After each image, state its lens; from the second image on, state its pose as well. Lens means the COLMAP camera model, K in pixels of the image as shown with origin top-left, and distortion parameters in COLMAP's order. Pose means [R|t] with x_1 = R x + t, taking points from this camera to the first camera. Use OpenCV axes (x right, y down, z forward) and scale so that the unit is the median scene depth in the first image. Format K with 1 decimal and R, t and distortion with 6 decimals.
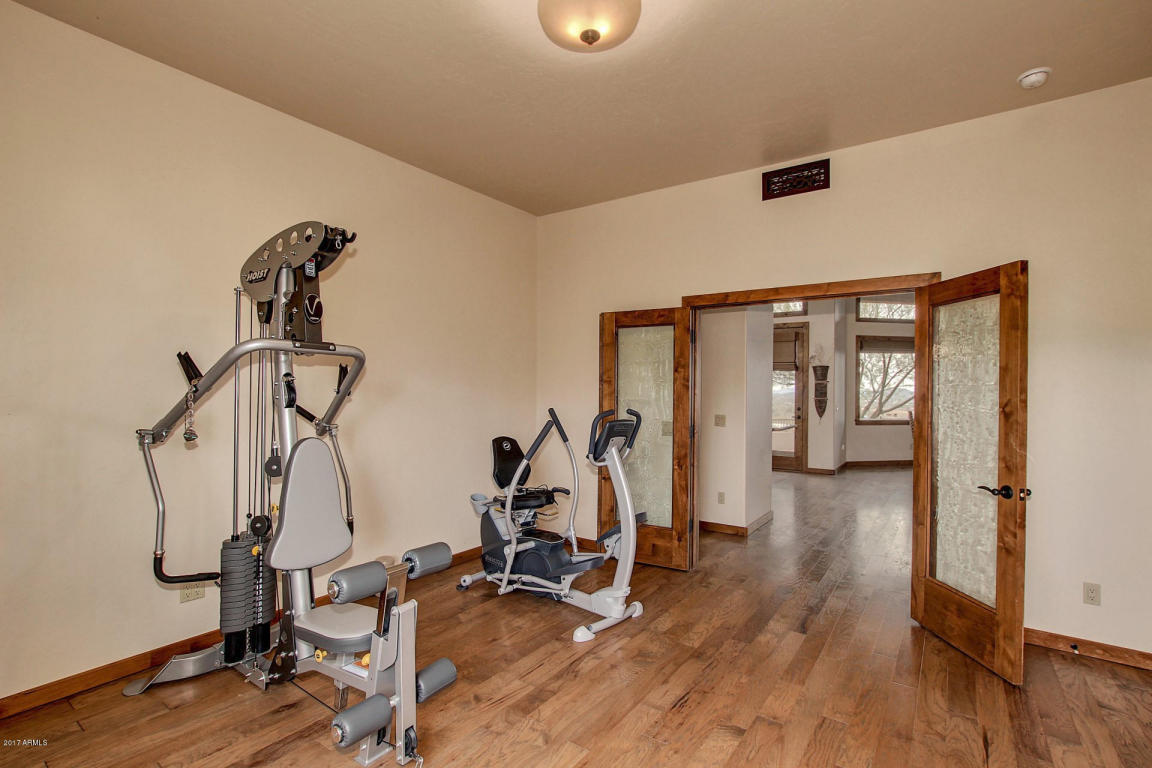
lens RADIAL K [[536.3, 0, 576.8], [0, 536.3, 388.8], [0, 0, 1]] dist [-0.023217, -0.000792]
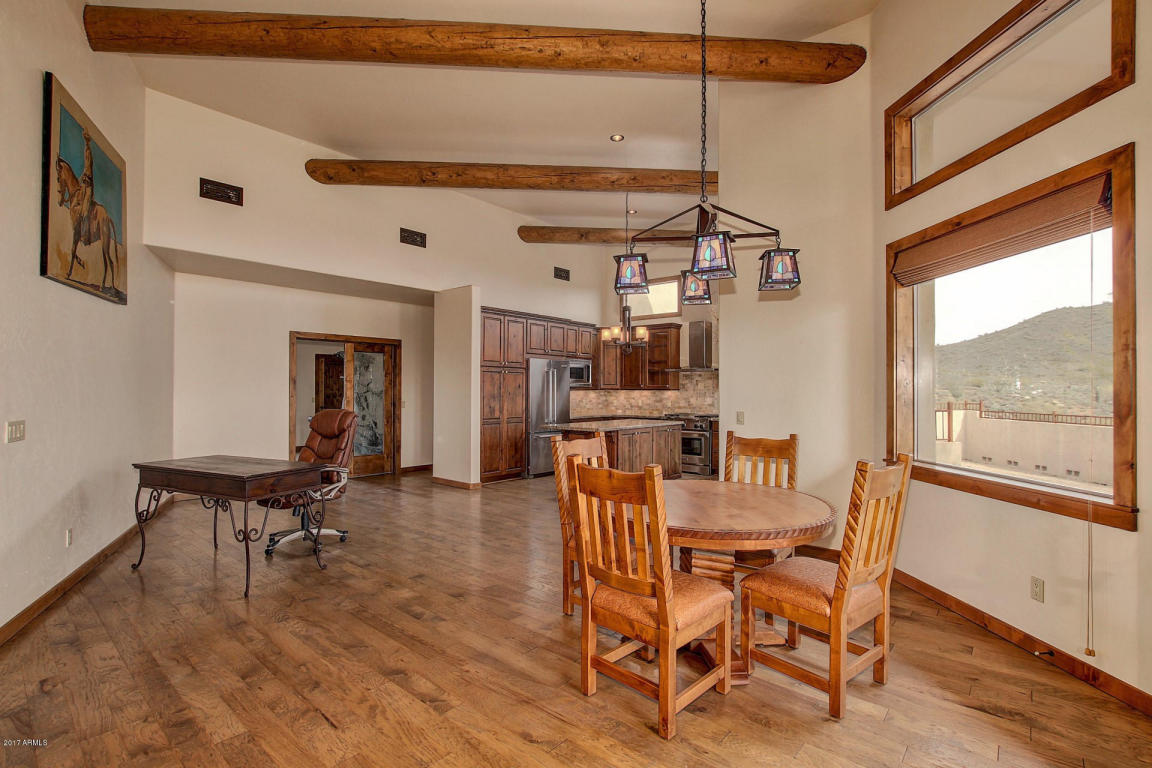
lens RADIAL K [[536.3, 0, 576.8], [0, 536.3, 388.8], [0, 0, 1]] dist [-0.023217, -0.000792]
pose [[-0.085864, -0.010598, -0.996250, 1.019145], [-0.006484, 0.999928, -0.010078, 0.013234], [0.996286, 0.005595, -0.085927, 0.875152]]
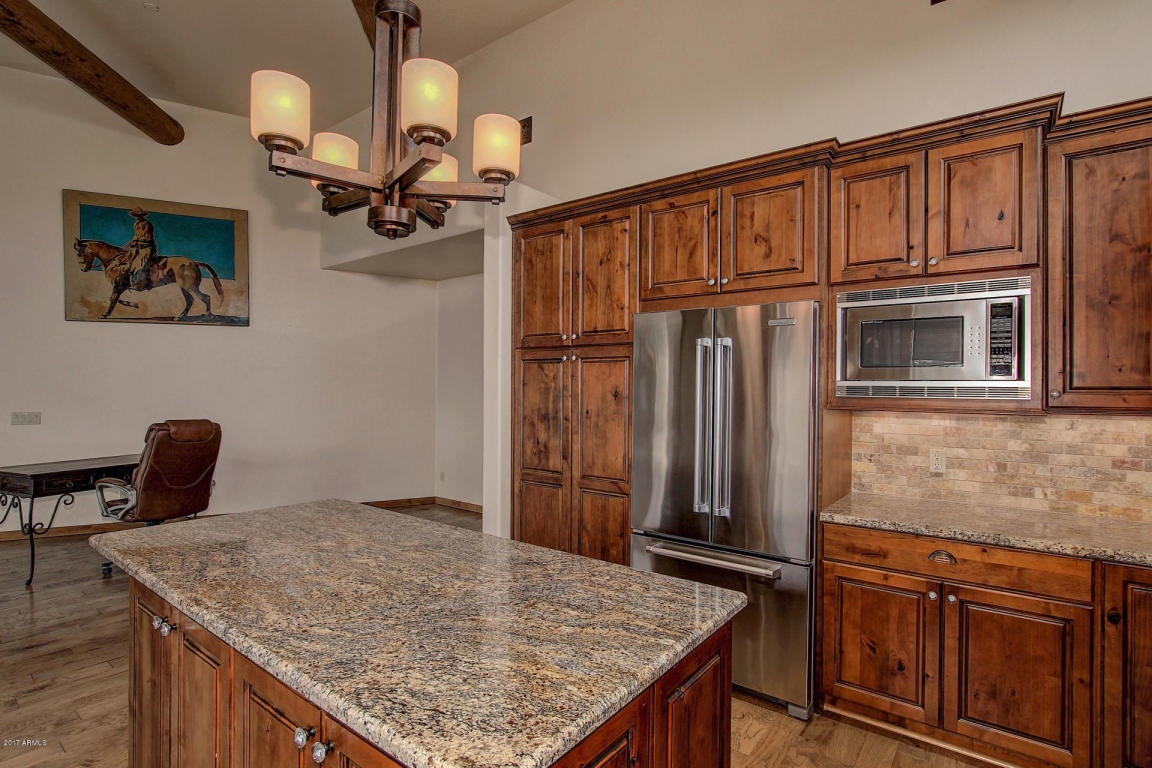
lens RADIAL K [[559.2, 0, 578.2], [0, 559.2, 387.3], [0, 0, 1]] dist [-0.024177, 0.000432]
pose [[-0.999448, -0.019481, 0.026923, 0.158793], [-0.019522, 0.999809, -0.001269, -0.002972], [-0.026893, -0.001794, -0.999637, 1.045399]]
